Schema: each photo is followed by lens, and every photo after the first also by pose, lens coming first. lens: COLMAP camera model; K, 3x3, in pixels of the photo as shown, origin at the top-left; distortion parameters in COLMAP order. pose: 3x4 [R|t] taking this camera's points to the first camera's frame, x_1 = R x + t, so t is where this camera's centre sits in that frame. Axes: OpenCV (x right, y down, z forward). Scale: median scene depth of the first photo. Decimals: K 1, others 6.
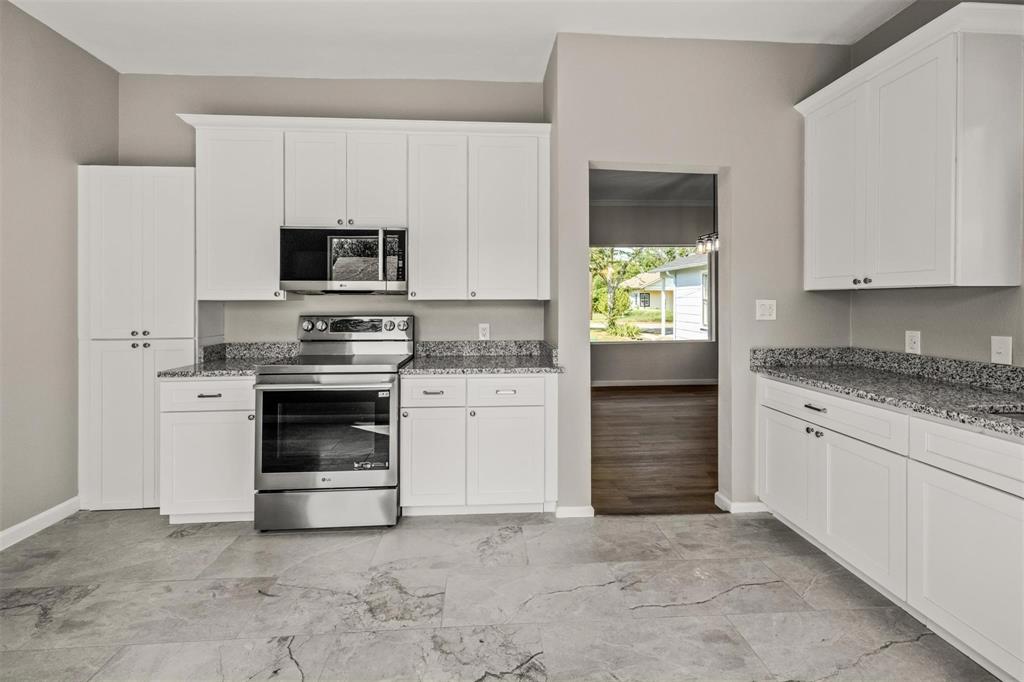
lens RADIAL K [[453.4, 0, 510.9], [0, 453.4, 305.4], [0, 0, 1]] dist [0.000944, 0.000082]
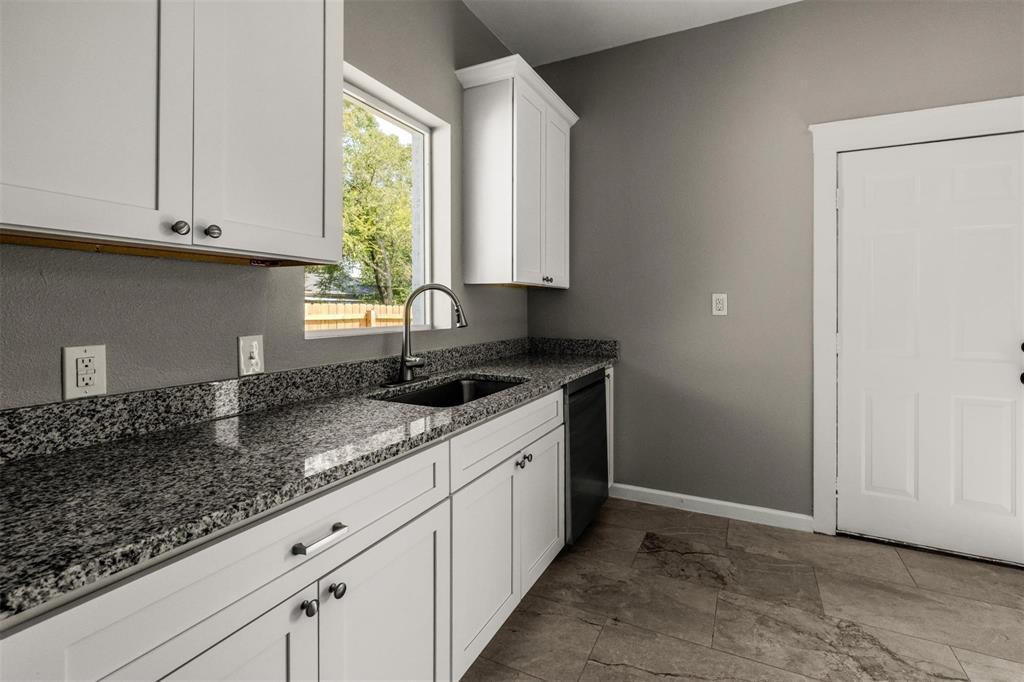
lens RADIAL K [[453.4, 0, 533.1], [0, 453.4, 305.9], [0, 0, 1]] dist [0.000944, 0.000082]
pose [[-0.869459, -0.001301, 0.494003, 0.290278], [0.000004, 0.999997, 0.002642, 0.015734], [-0.494005, 0.002299, -0.869456, 1.207086]]
